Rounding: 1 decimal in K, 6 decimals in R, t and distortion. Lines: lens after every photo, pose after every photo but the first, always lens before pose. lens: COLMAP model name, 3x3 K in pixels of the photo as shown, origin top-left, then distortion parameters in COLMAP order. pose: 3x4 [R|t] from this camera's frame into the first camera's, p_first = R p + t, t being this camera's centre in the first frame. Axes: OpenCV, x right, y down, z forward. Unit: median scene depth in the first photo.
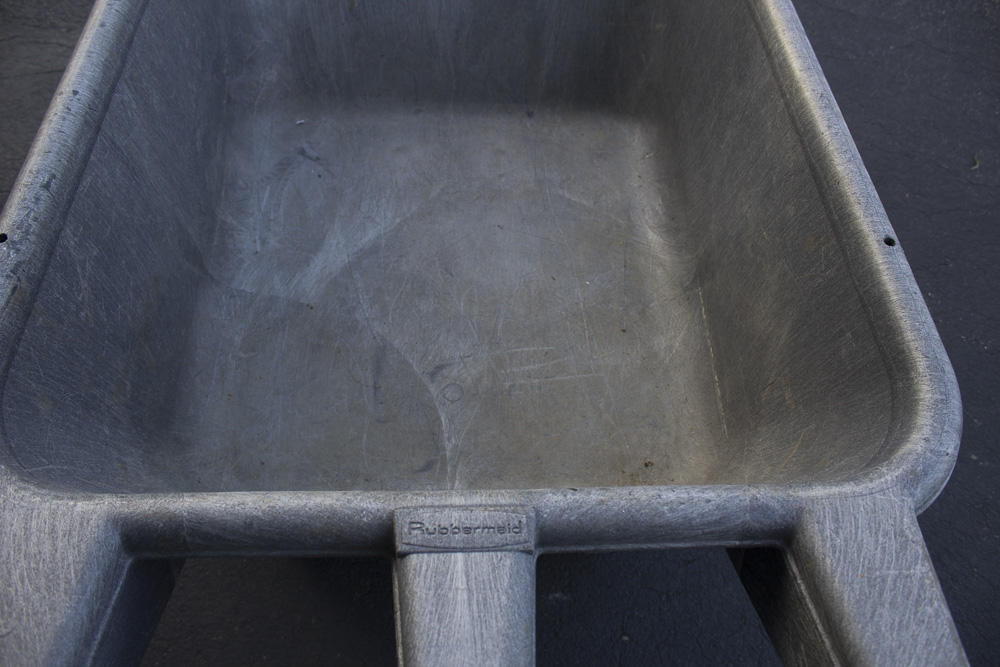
lens RADIAL K [[809.7, 0, 500.9], [0, 809.7, 337.7], [0, 0, 1]] dist [-0.119752, 0.068533]
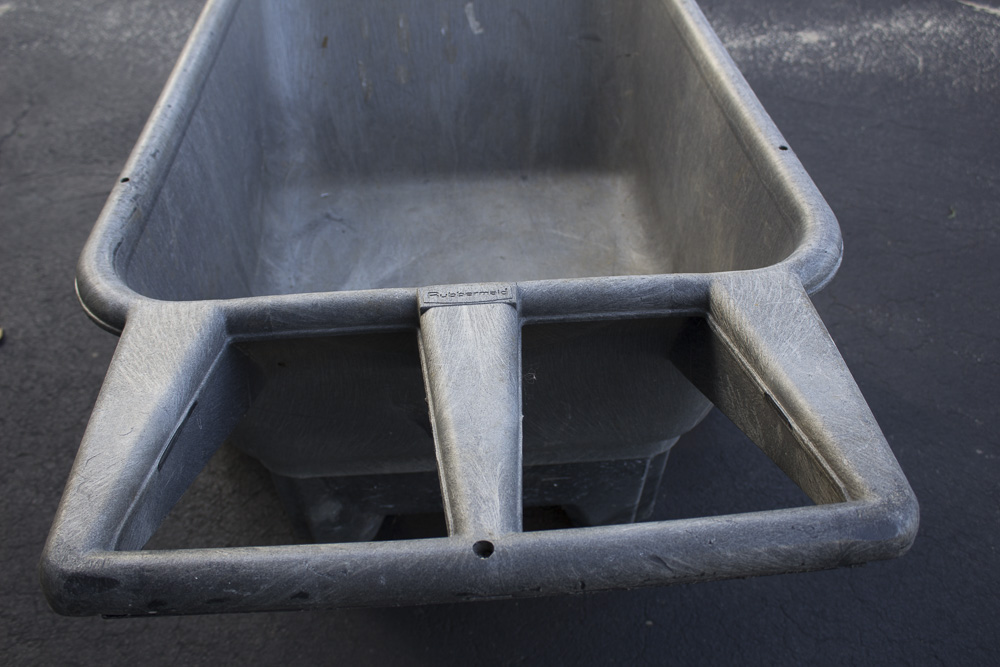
lens RADIAL K [[918.1, 0, 501.2], [0, 918.1, 335.1], [0, 0, 1]] dist [-0.089691, 0.000000]
pose [[0.997164, -0.071681, -0.022926, 0.019597], [0.063274, 0.963462, -0.260264, 0.310429], [0.040744, 0.258076, 0.965265, -0.229581]]
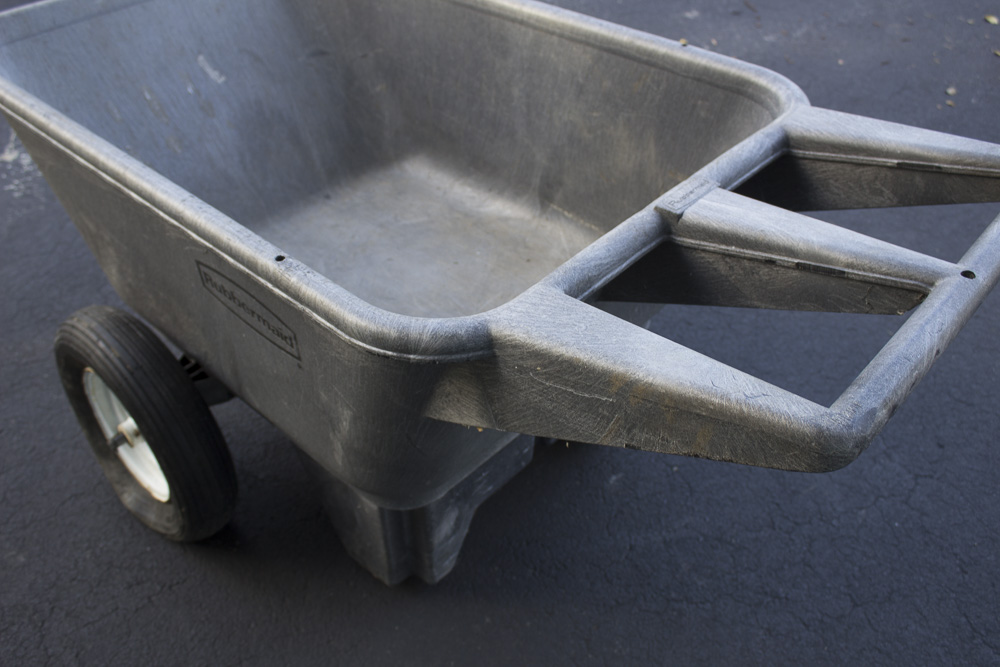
lens RADIAL K [[918.1, 0, 502.4], [0, 918.1, 334.3], [0, 0, 1]] dist [-0.089691, 0.000000]
pose [[0.703844, -0.503696, 0.500893, -0.626466], [0.617092, 0.782821, -0.079923, 0.163067], [-0.351853, 0.365350, 0.861811, -0.192089]]
